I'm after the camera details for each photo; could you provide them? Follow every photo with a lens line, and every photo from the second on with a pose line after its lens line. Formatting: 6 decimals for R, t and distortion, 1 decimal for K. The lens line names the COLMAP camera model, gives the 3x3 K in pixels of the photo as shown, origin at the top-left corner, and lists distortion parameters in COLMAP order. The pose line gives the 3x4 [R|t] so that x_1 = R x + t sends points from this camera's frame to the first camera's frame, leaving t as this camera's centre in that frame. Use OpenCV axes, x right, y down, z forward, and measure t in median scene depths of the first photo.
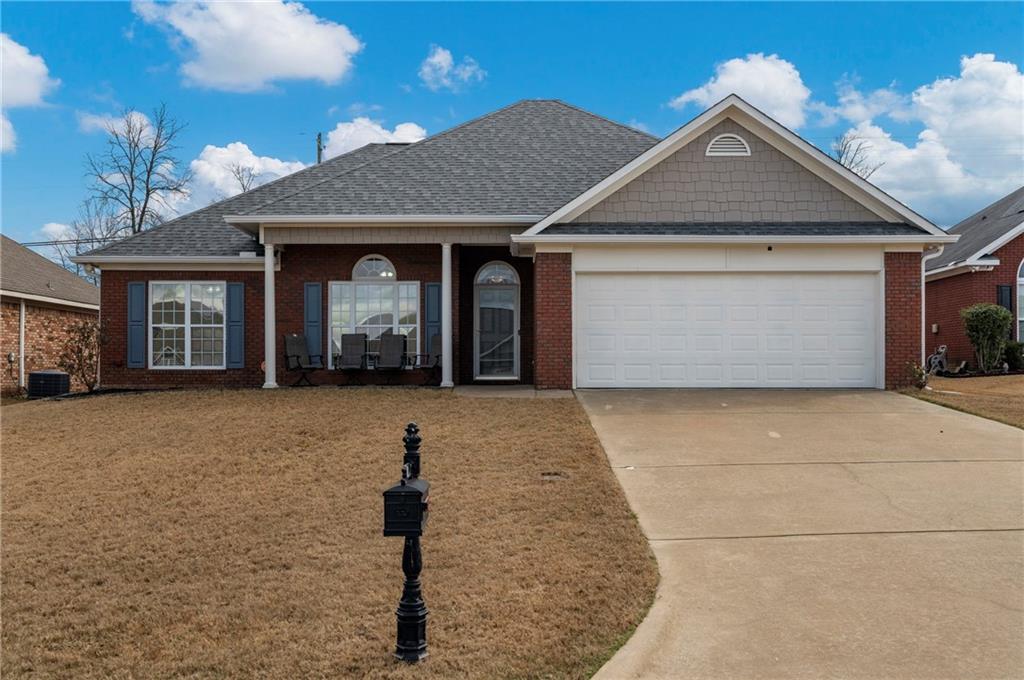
lens RADIAL K [[1019.7, 0, 514.9], [0, 1019.7, 345.8], [0, 0, 1]] dist [0.006849, 0.000000]
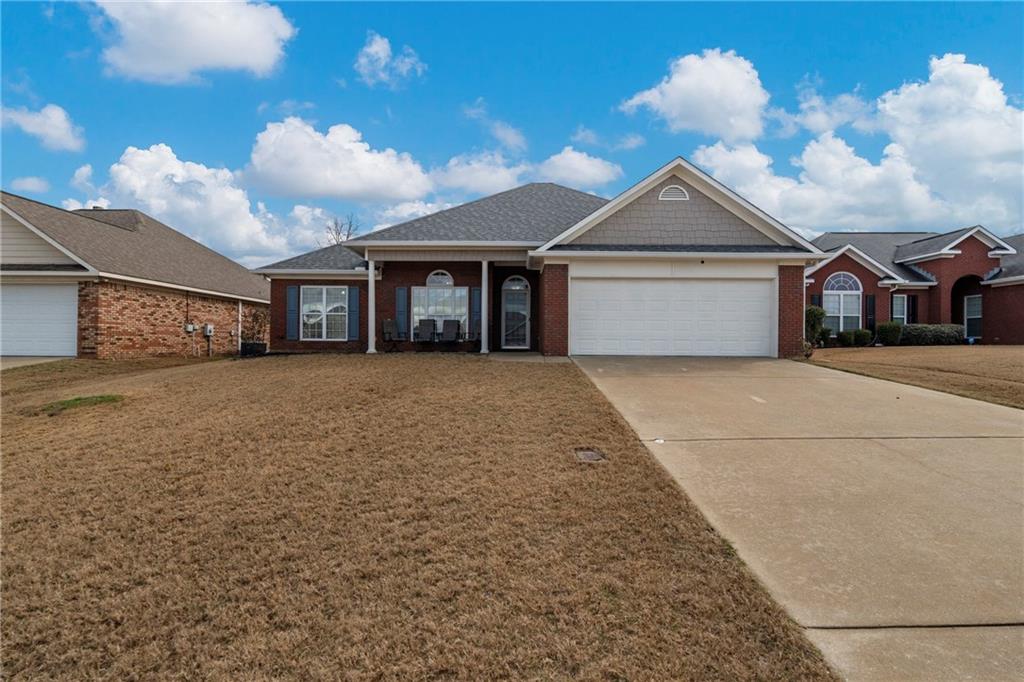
lens RADIAL K [[458.3, 0, 509.2], [0, 458.3, 340.1], [0, 0, 1]] dist [-0.004248, 0.000666]
pose [[0.999783, 0.007580, -0.019413, -0.016476], [-0.007226, 0.999807, 0.018255, 0.007546], [0.019547, -0.018111, 0.999645, 0.320873]]
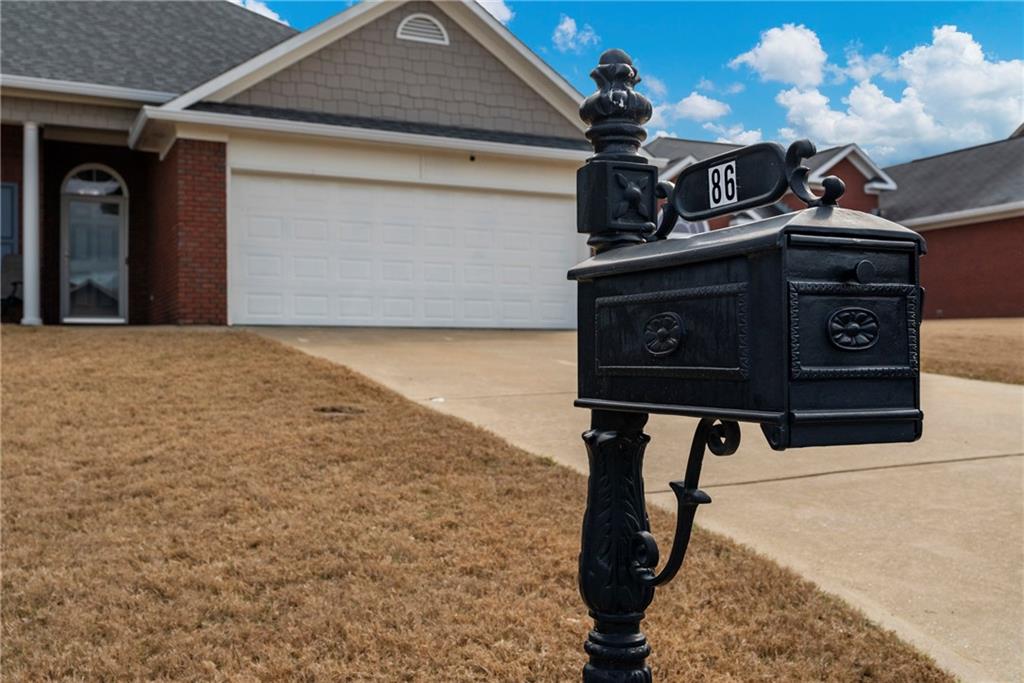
lens RADIAL K [[1019.7, 0, 514.1], [0, 1019.7, 339.7], [0, 0, 1]] dist [0.006849, 0.000000]
pose [[0.903422, 0.005422, 0.428717, -0.071589], [-0.008850, 0.999943, 0.006005, 0.045178], [-0.428660, -0.009219, 0.903419, 0.231496]]
